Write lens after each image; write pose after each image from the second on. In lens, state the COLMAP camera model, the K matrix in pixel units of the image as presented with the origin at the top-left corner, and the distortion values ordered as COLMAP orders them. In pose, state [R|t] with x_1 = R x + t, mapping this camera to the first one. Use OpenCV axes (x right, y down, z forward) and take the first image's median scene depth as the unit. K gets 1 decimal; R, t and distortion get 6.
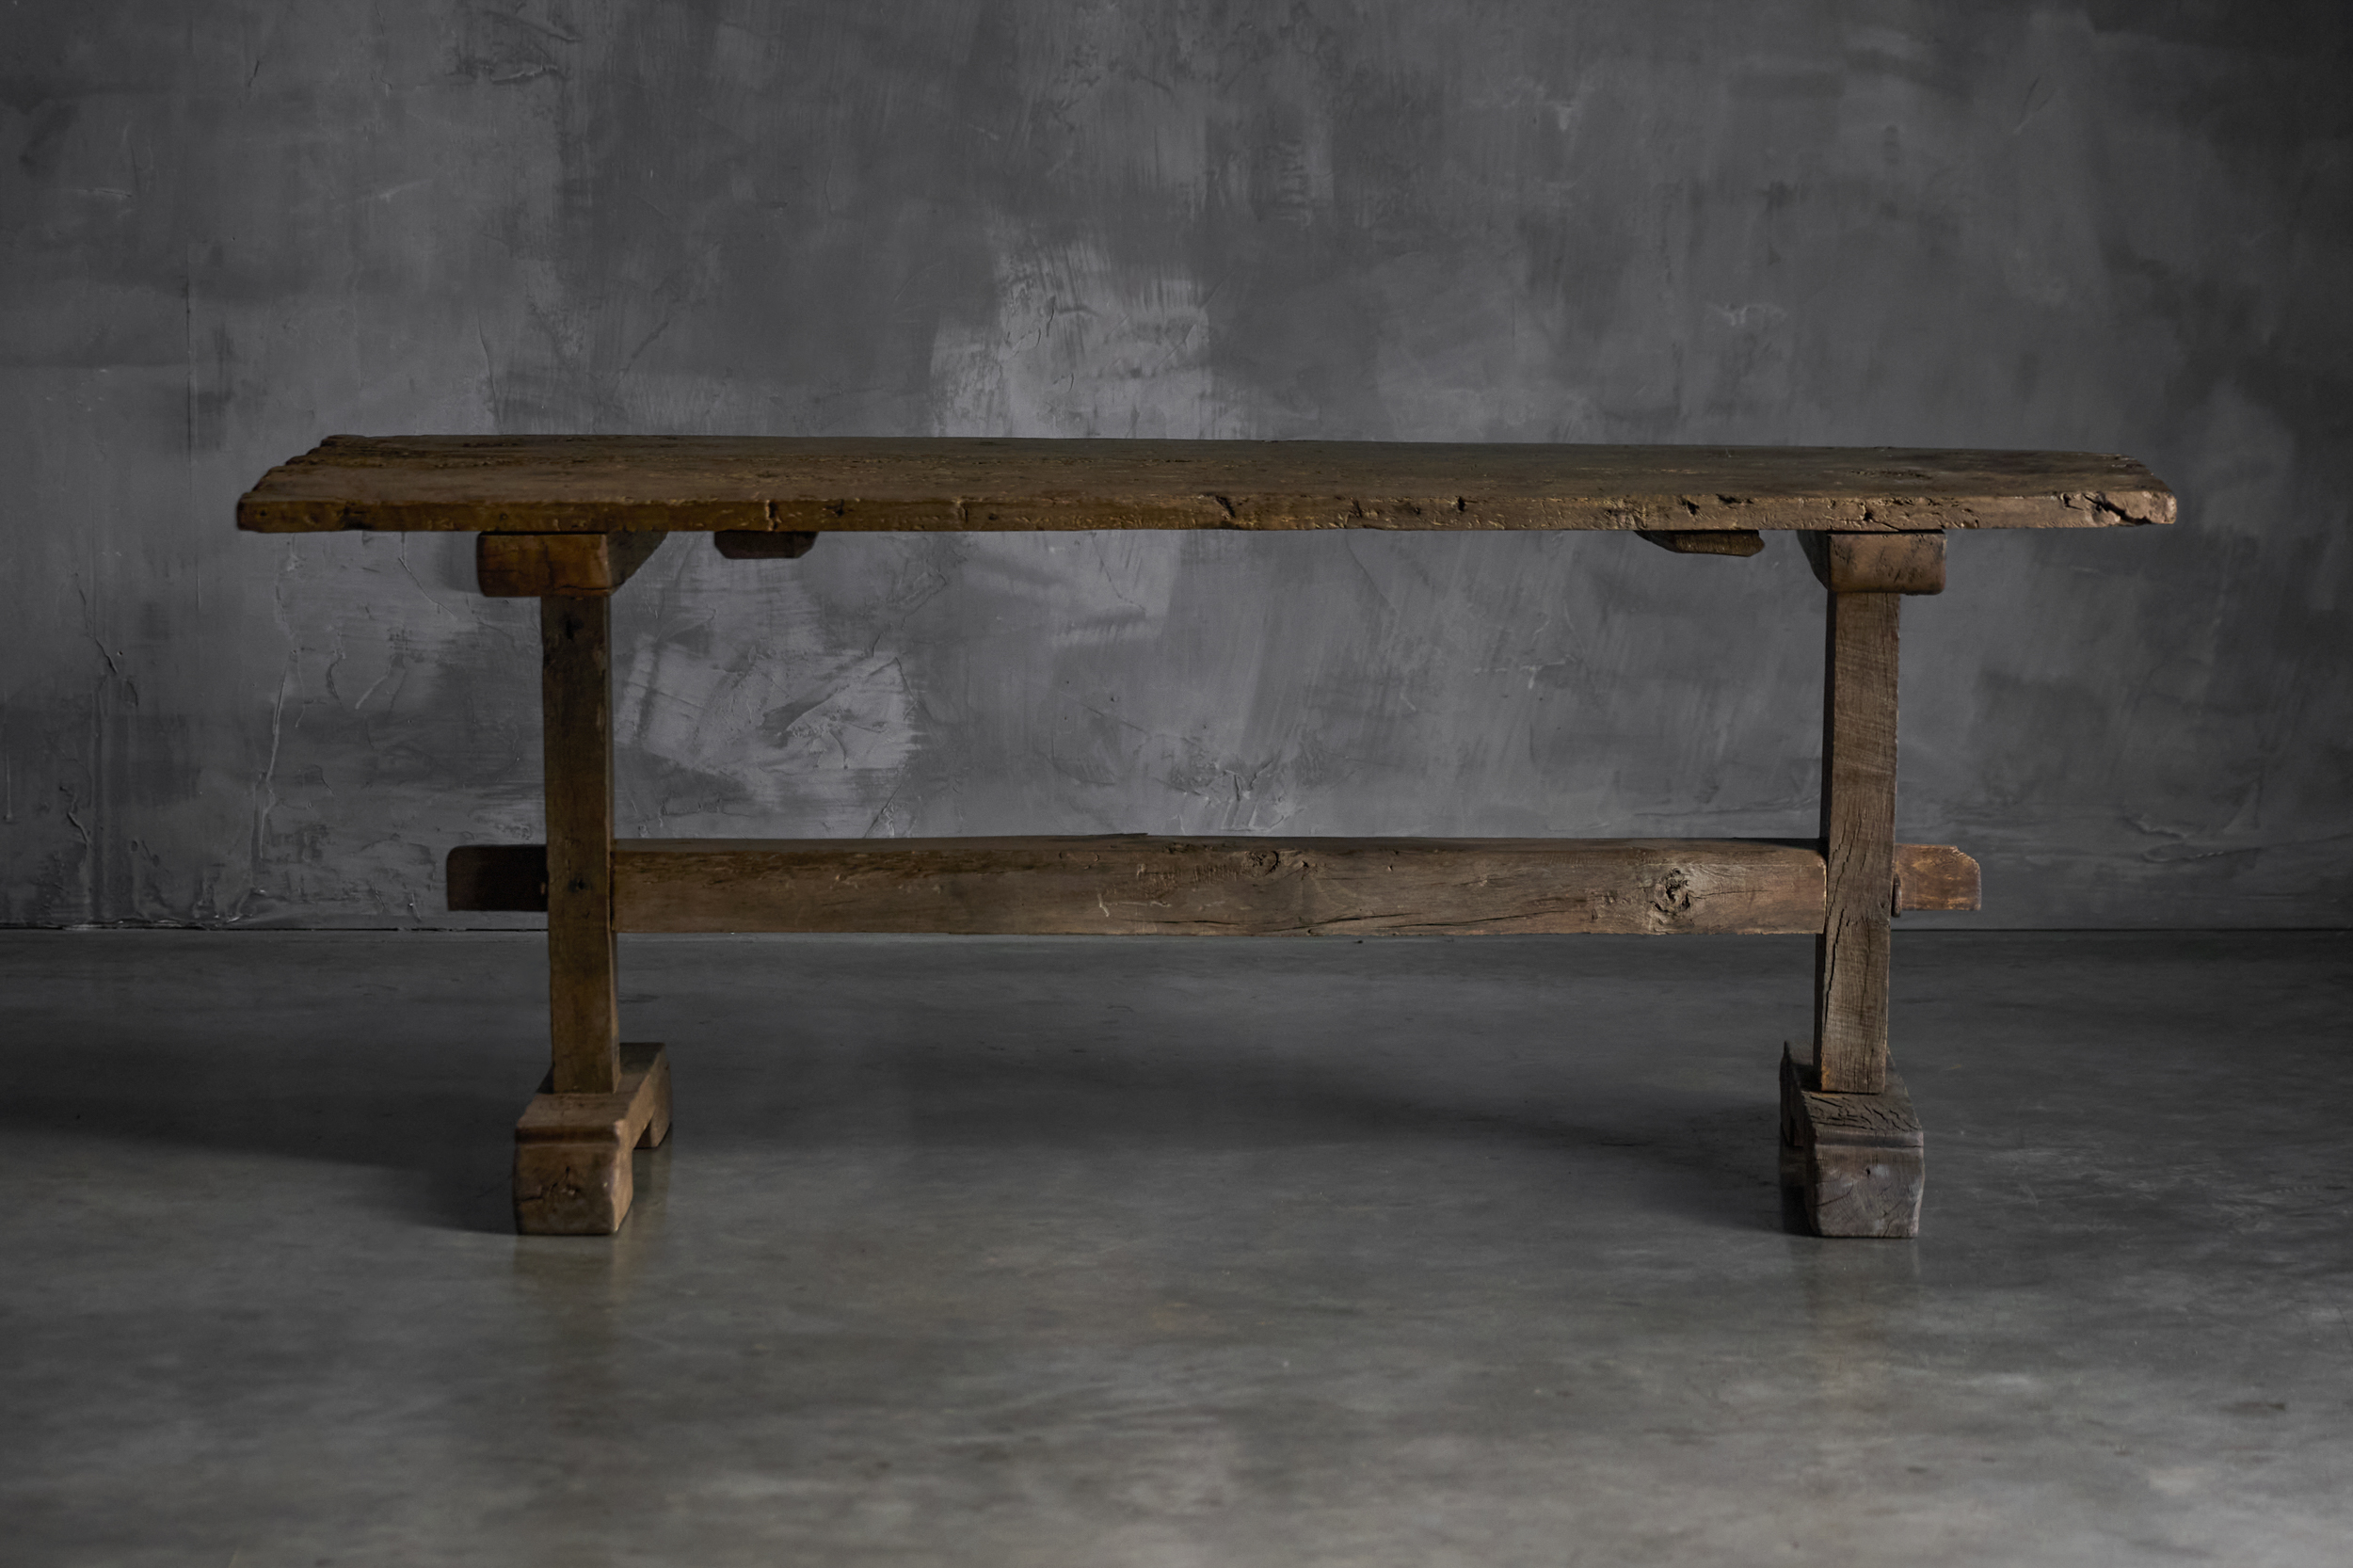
lens RADIAL K [[7817.0, 0, 1351.7], [0, 7817.0, 907.4], [0, 0, 1]] dist [-0.023717, 0.000000]
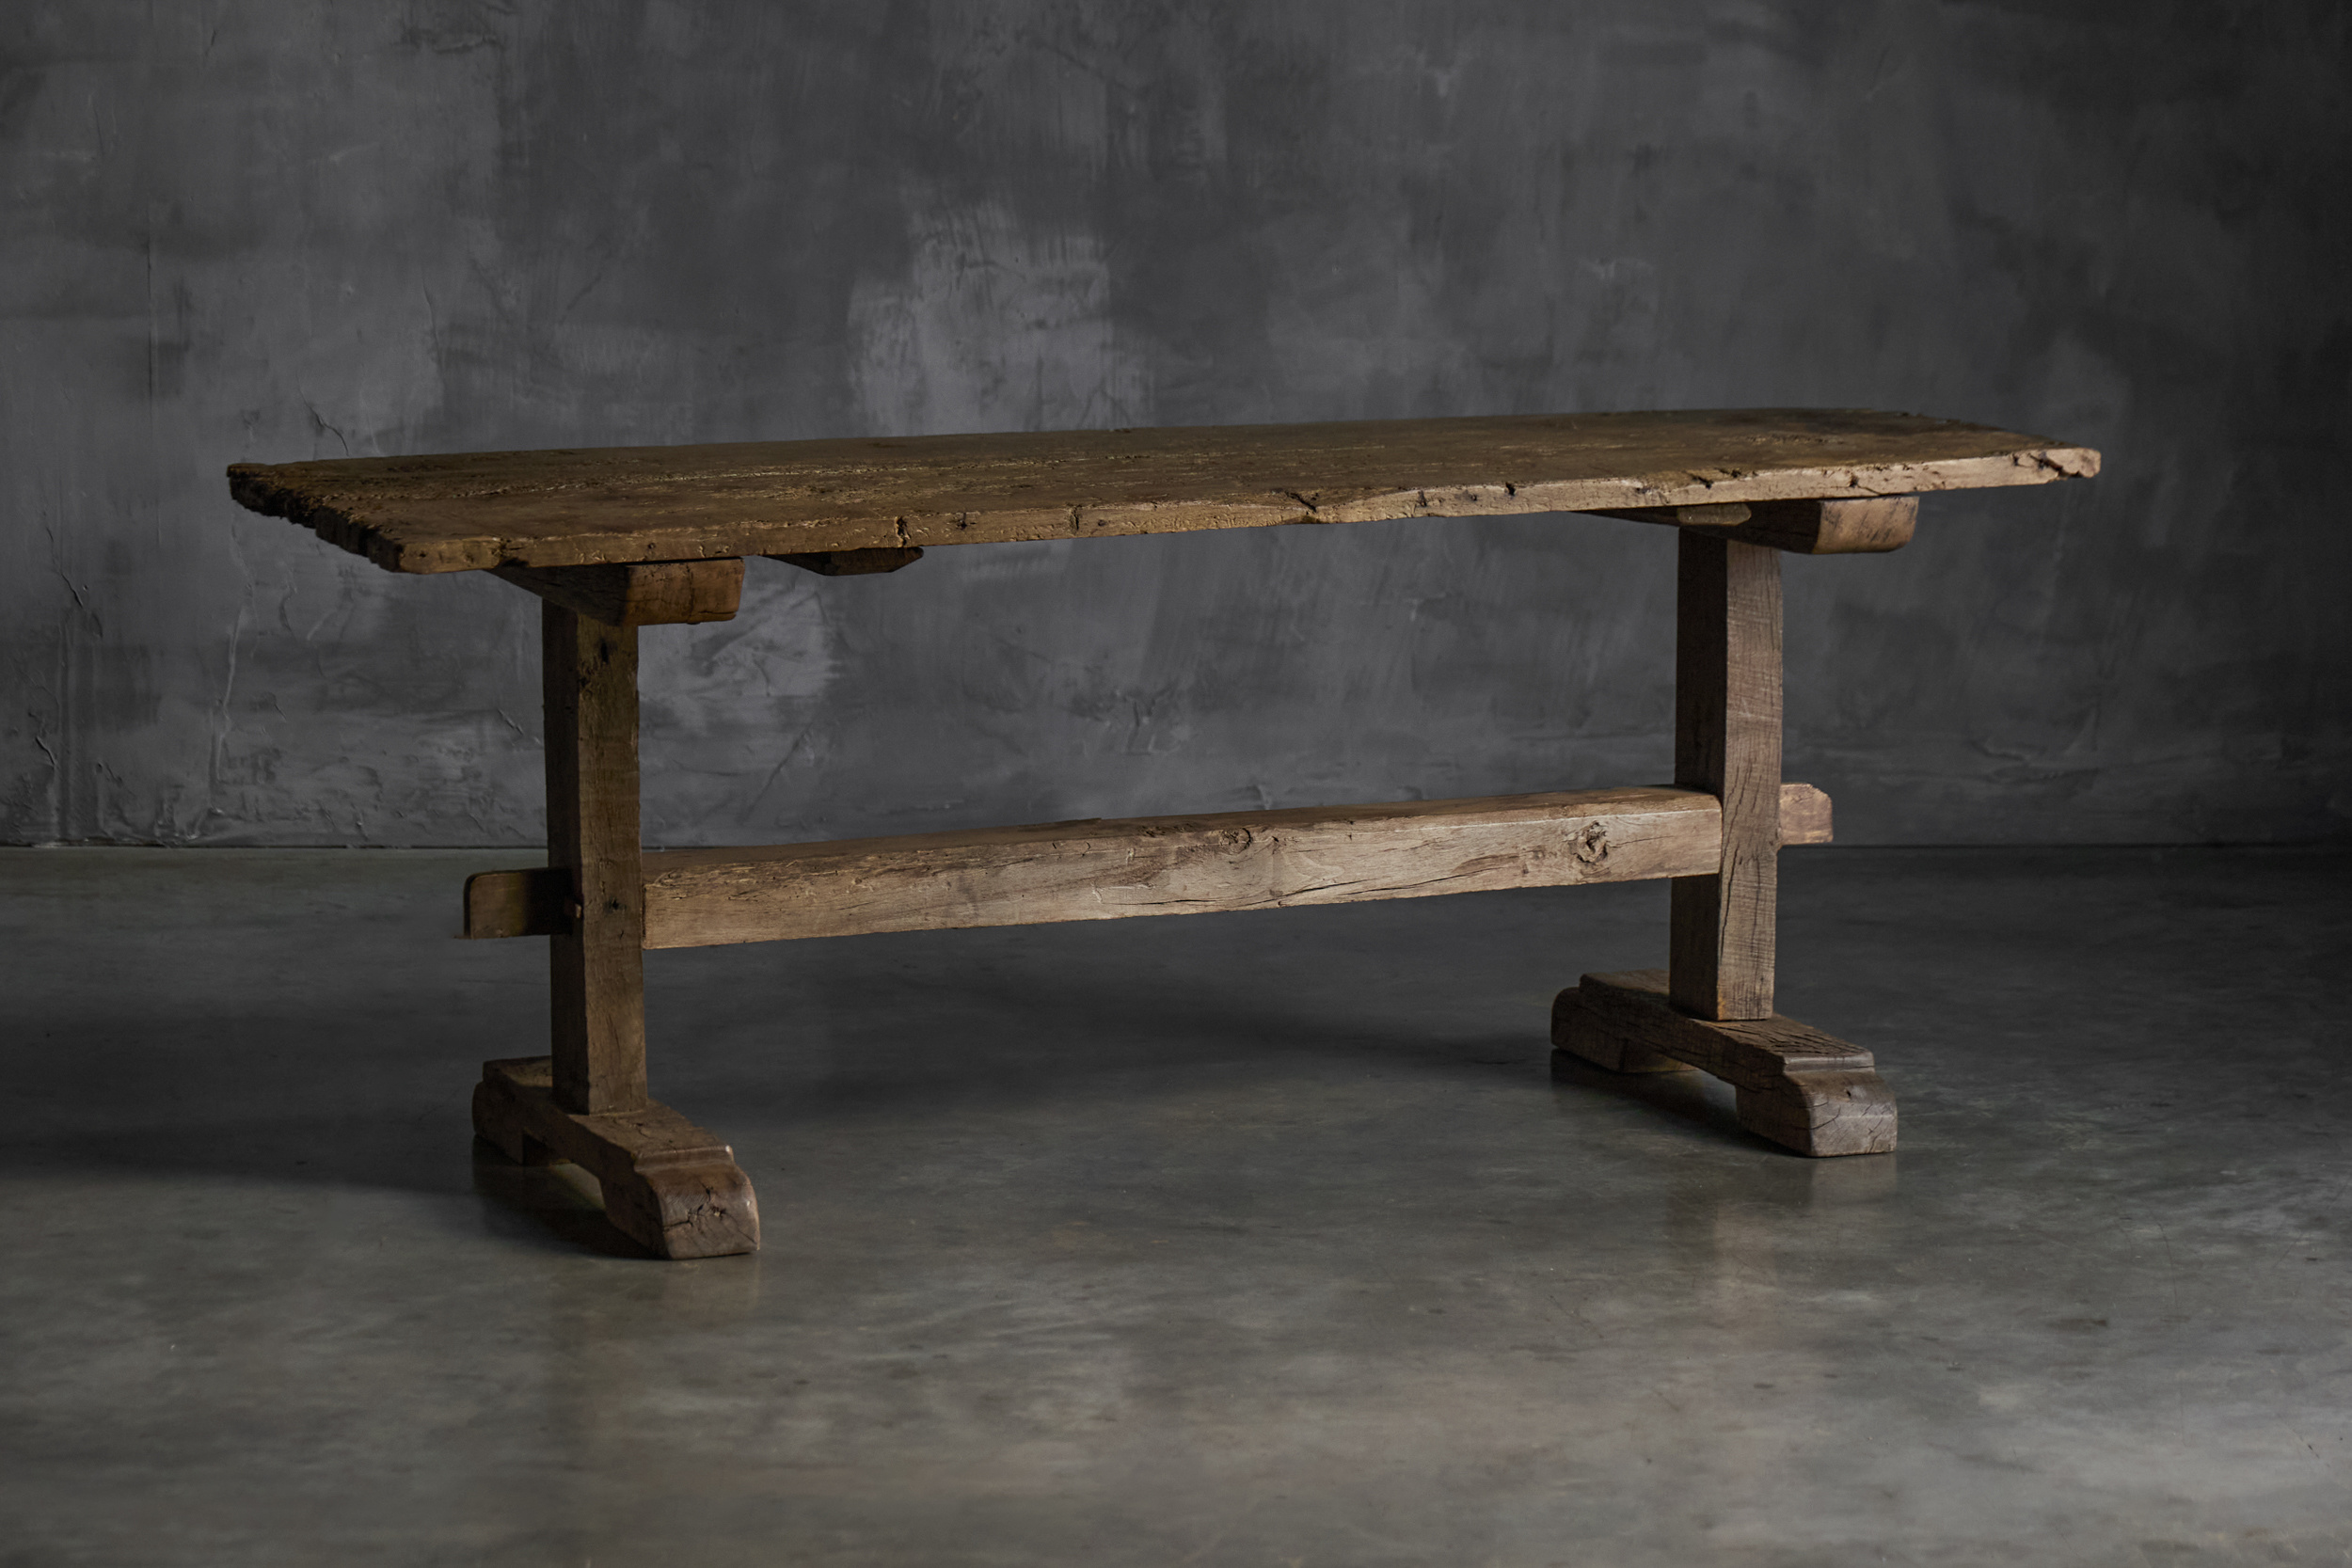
lens RADIAL K [[7518.5, 0, 1310.8], [0, 7518.5, 758.6], [0, 0, 1]] dist [-0.050934, 0.000000]
pose [[0.999977, -0.000367, 0.006775, 0.002157], [0.000353, 0.999998, 0.002016, -0.011333], [-0.006776, -0.002014, 0.999975, -0.022777]]
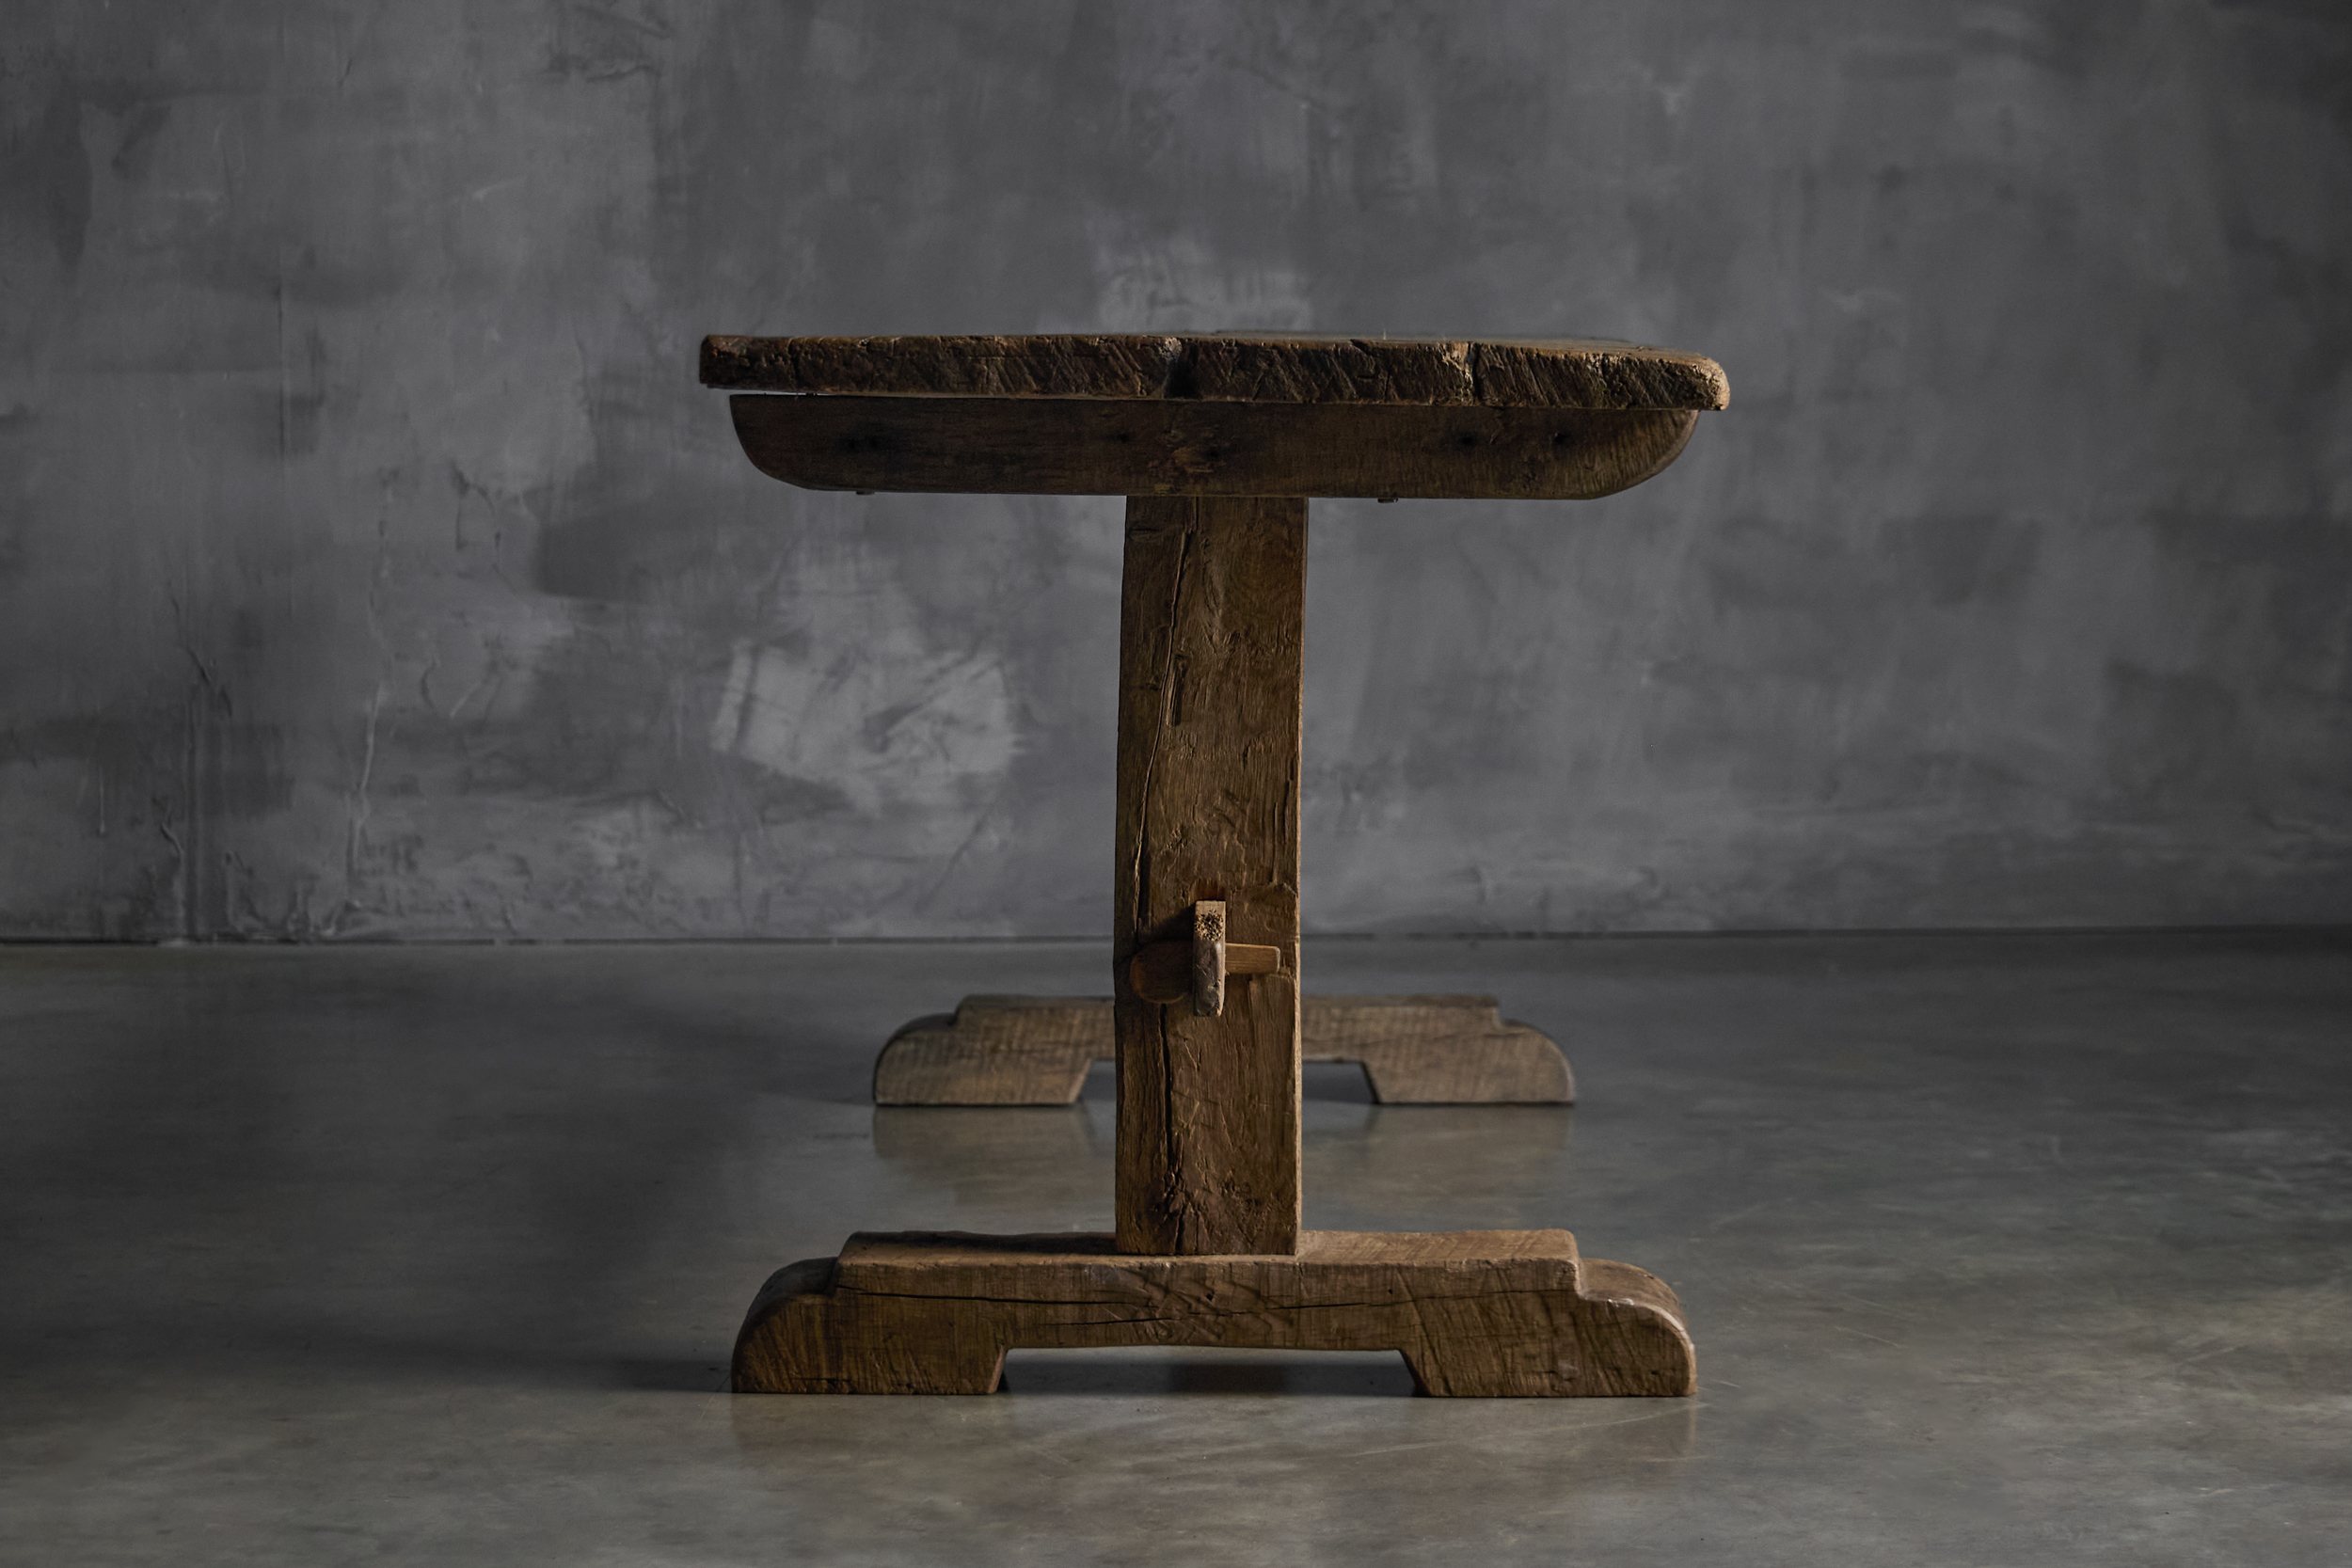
lens RADIAL K [[5159.0, 0, 1243.7], [0, 5159.0, 603.5], [0, 0, 1]] dist [-0.035739, 0.000000]
pose [[0.999131, -0.011205, -0.040153, -0.001311], [0.007541, 0.995890, -0.090259, 0.019870], [0.040999, 0.089877, 0.995109, 0.358497]]
